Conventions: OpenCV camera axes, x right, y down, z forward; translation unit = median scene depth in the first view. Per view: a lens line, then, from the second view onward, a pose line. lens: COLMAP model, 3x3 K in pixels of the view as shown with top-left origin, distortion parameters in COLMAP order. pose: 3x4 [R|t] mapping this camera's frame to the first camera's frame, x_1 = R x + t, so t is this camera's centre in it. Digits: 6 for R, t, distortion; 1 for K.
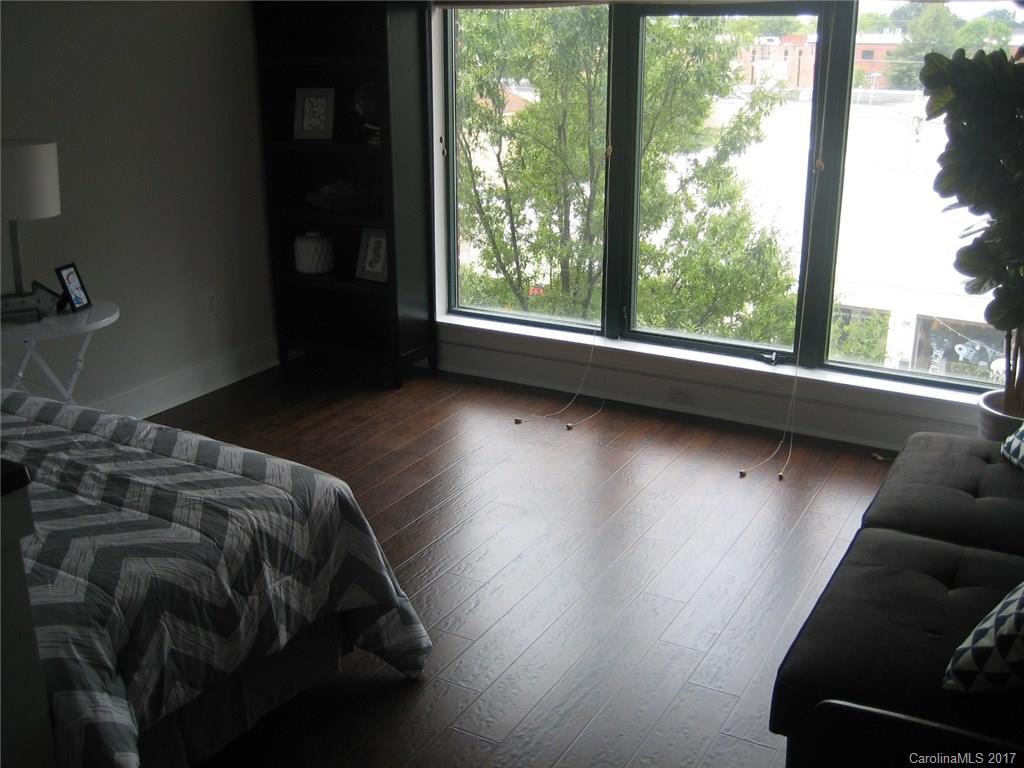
lens RADIAL K [[1074.1, 0, 508.3], [0, 1074.1, 382.0], [0, 0, 1]] dist [-0.093726, 0.000000]
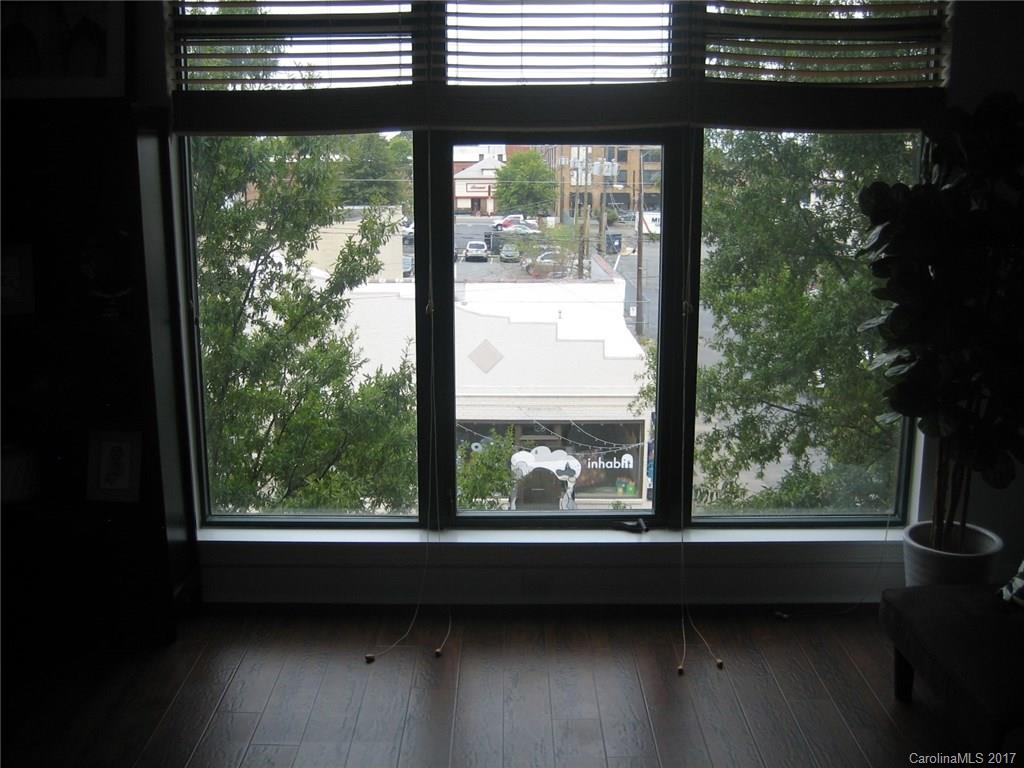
lens RADIAL K [[1074.1, 0, 515.0], [0, 1074.1, 385.0], [0, 0, 1]] dist [-0.093726, 0.000000]
pose [[0.872995, -0.103411, 0.476640, -0.229532], [0.153360, 0.985897, -0.066991, -0.084578], [-0.462991, 0.131580, 0.876542, 0.236552]]
